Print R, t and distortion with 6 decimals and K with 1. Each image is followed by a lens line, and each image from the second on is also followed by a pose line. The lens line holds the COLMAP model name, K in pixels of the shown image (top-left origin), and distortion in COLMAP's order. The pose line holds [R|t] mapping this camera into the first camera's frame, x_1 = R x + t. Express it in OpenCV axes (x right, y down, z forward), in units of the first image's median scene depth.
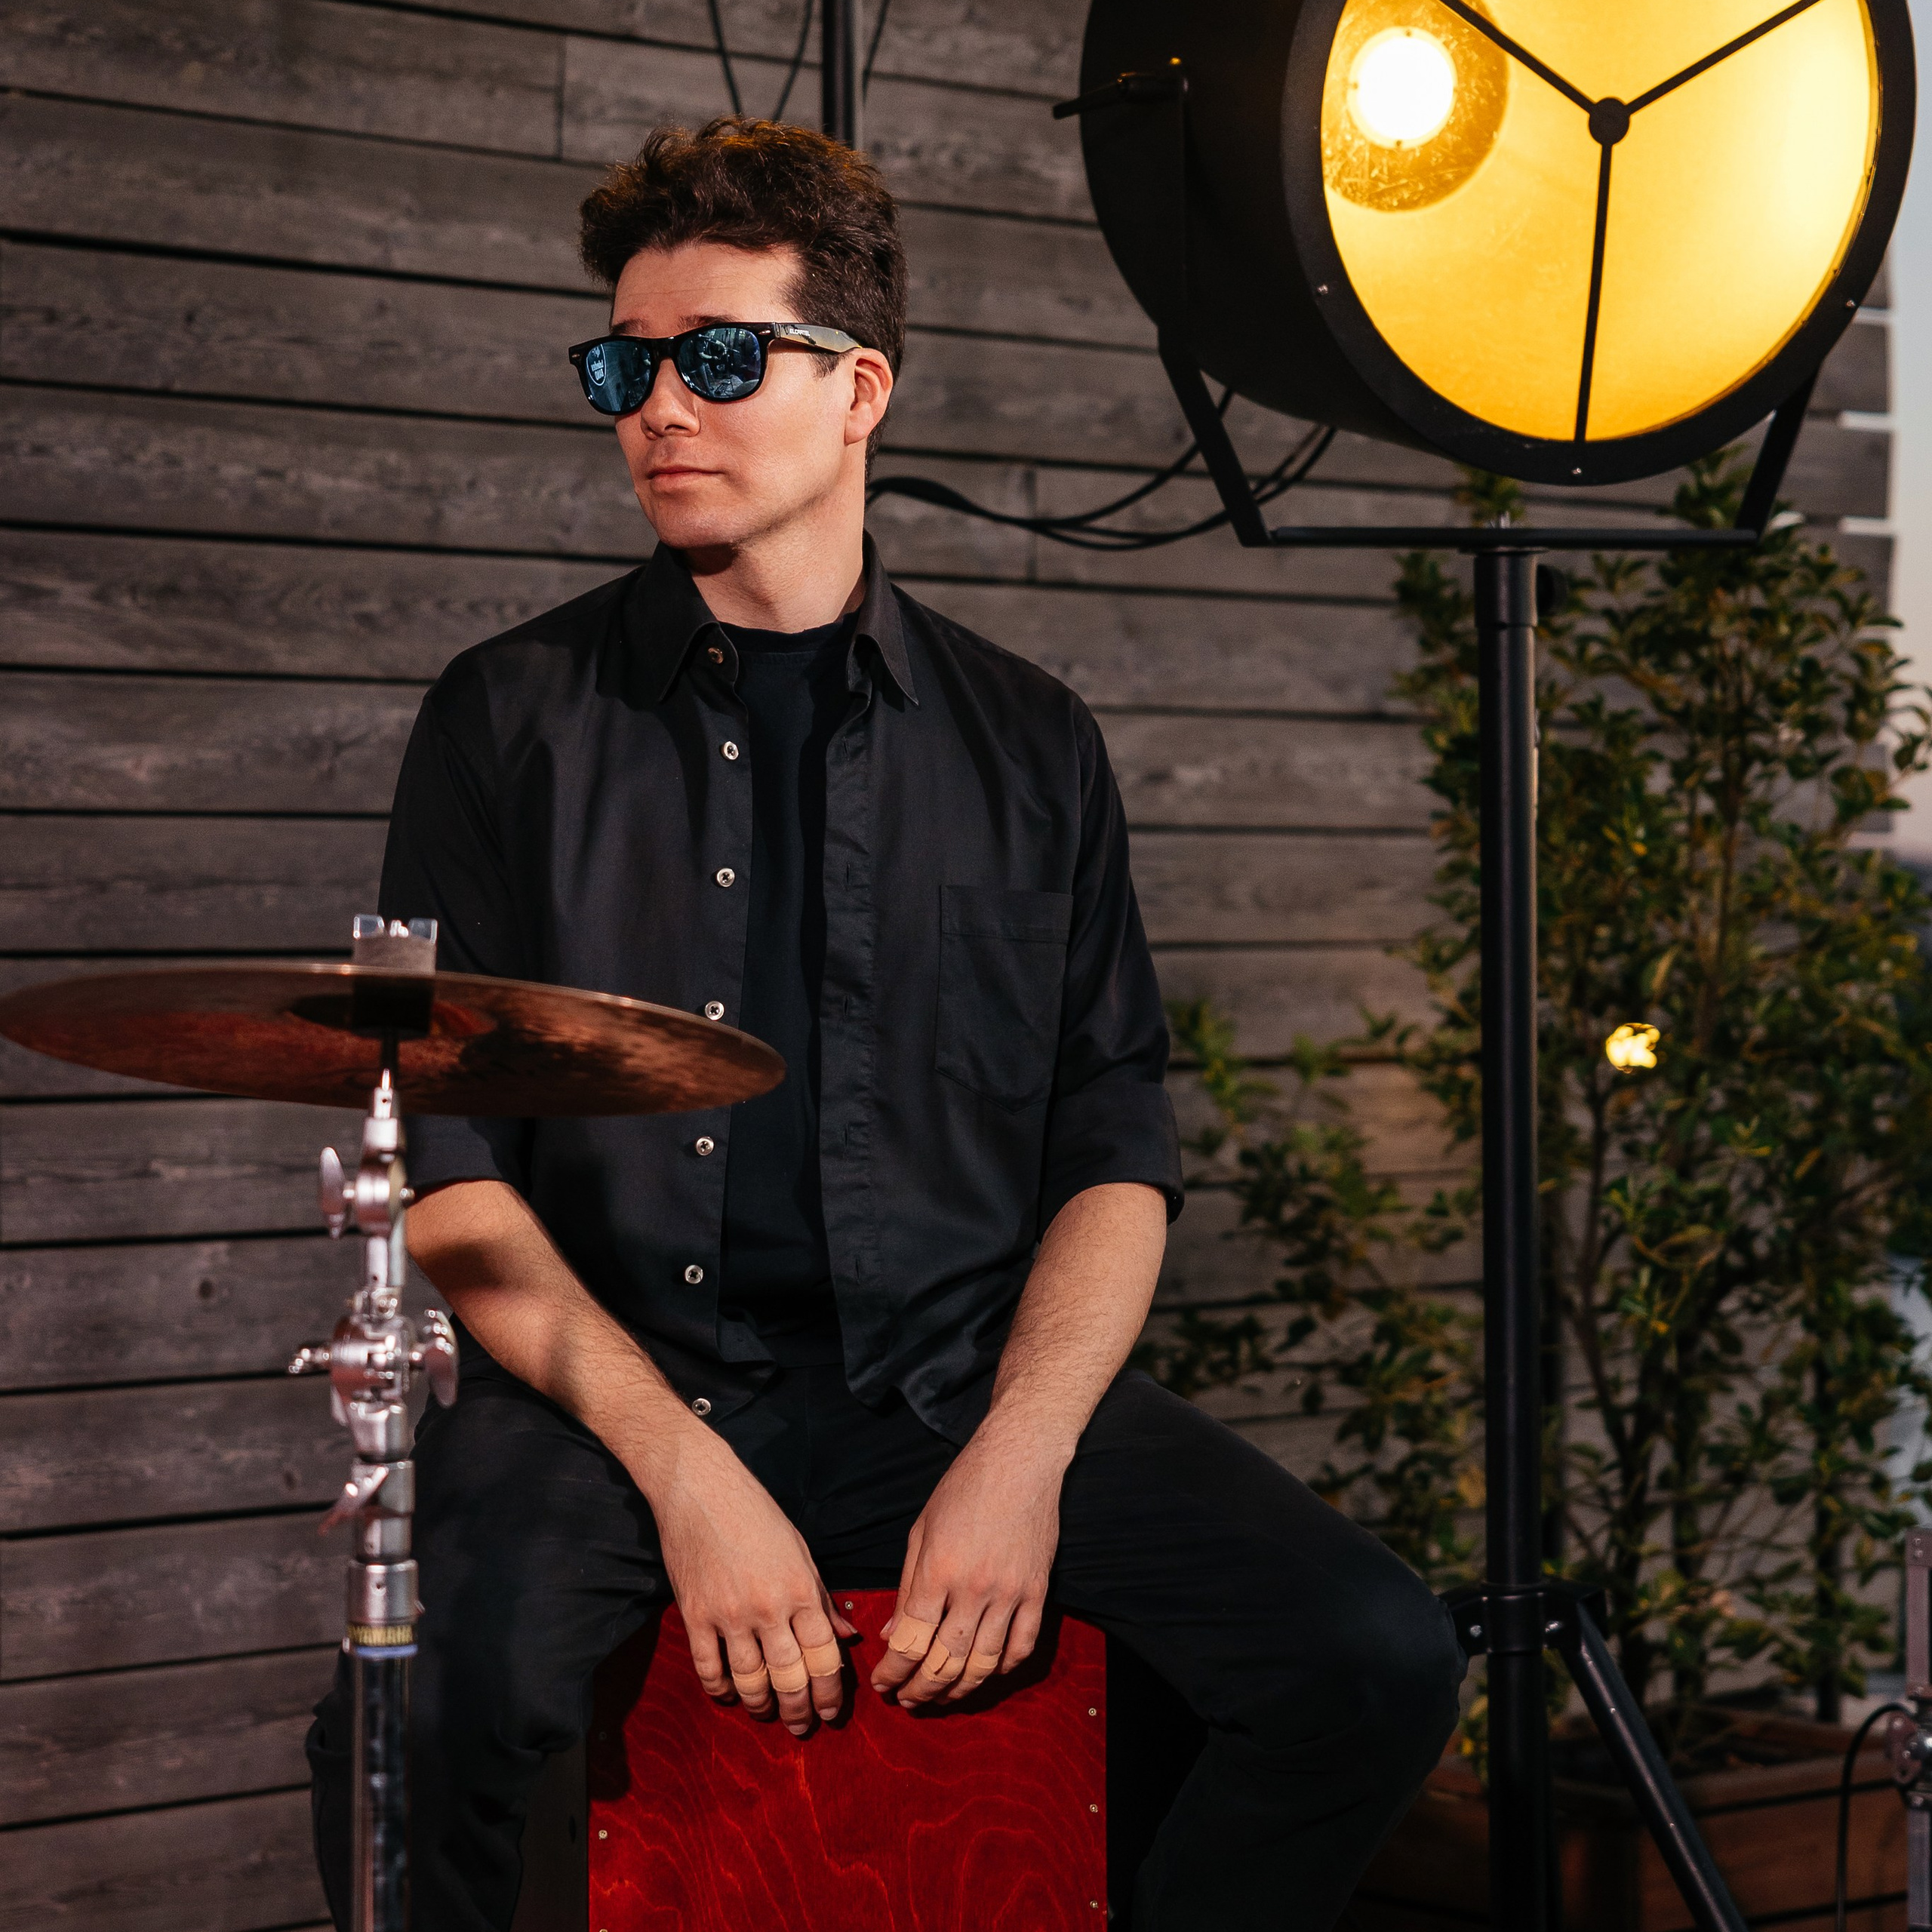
lens RADIAL K [[5386.7, 0, 965.7], [0, 5386.7, 947.9], [0, 0, 1]] dist [-0.006603, 0.361519]
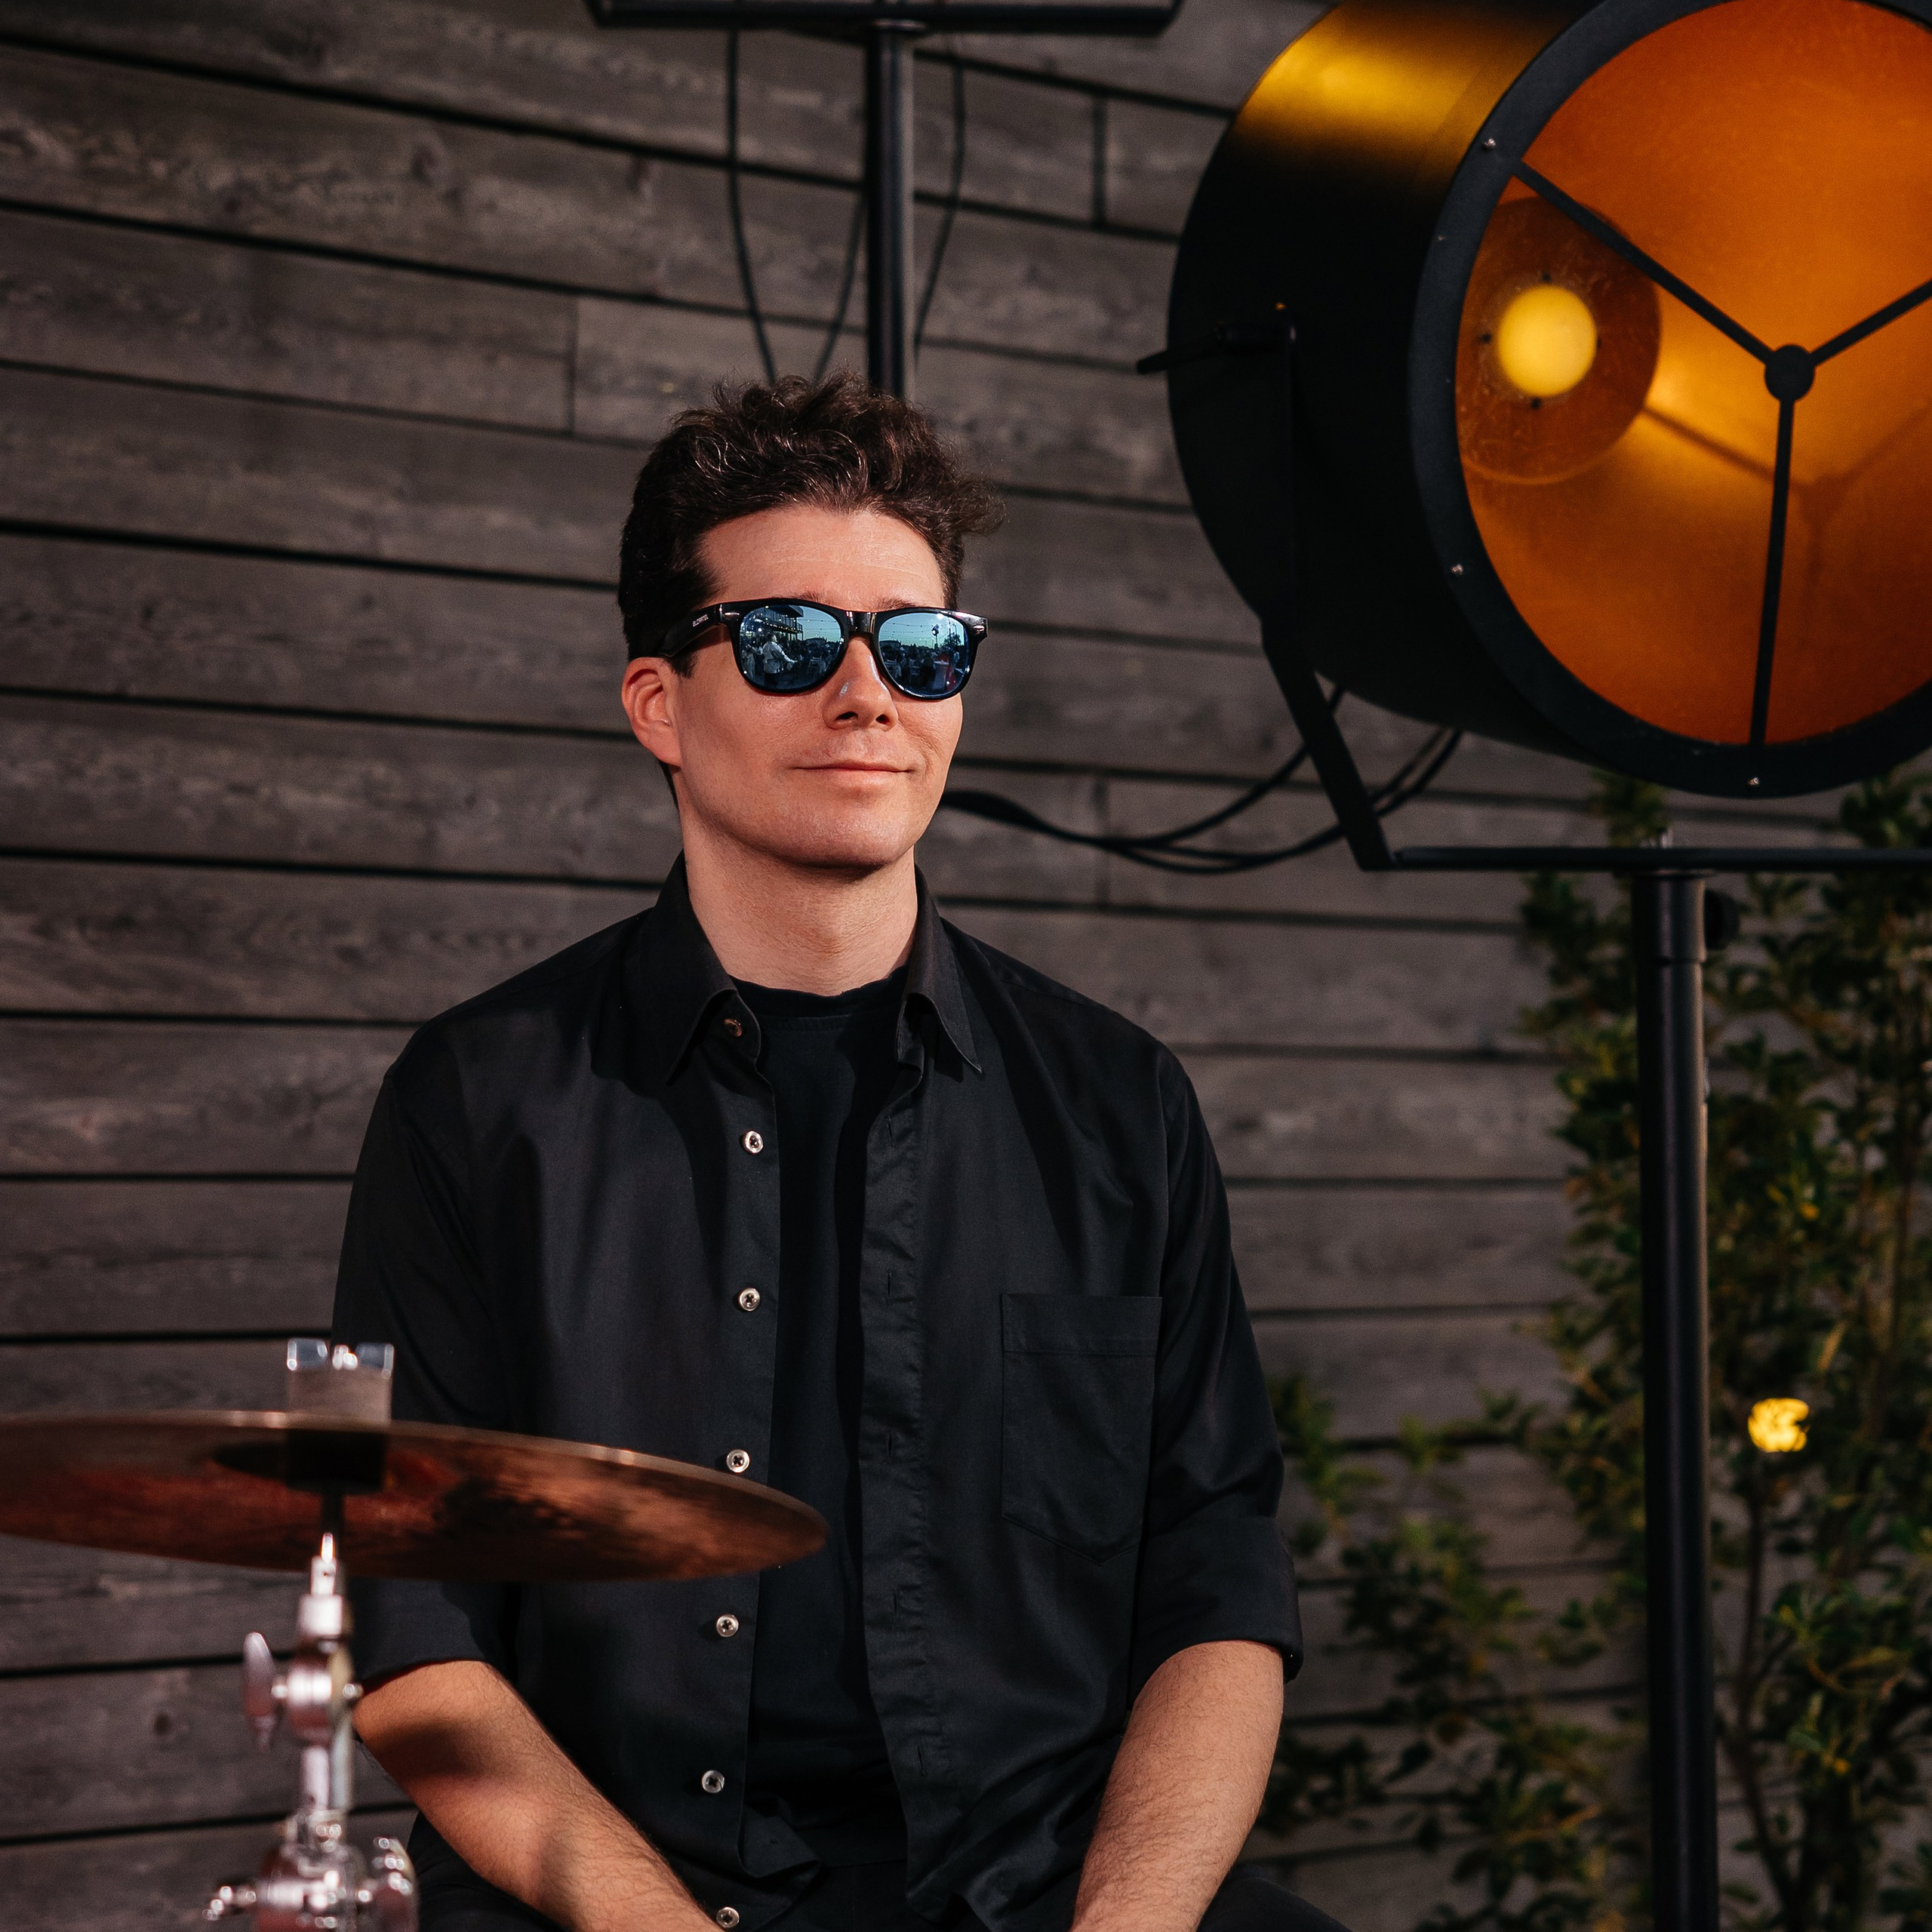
lens RADIAL K [[5521.8, 0, 966.0], [0, 5521.8, 966.0], [0, 0, 1]] dist [0.066396, -1.182390]
pose [[0.999960, -0.003667, -0.008213, -0.003409], [0.003213, 0.998496, -0.054732, -0.009549], [0.008401, 0.054703, 0.998467, 0.102938]]
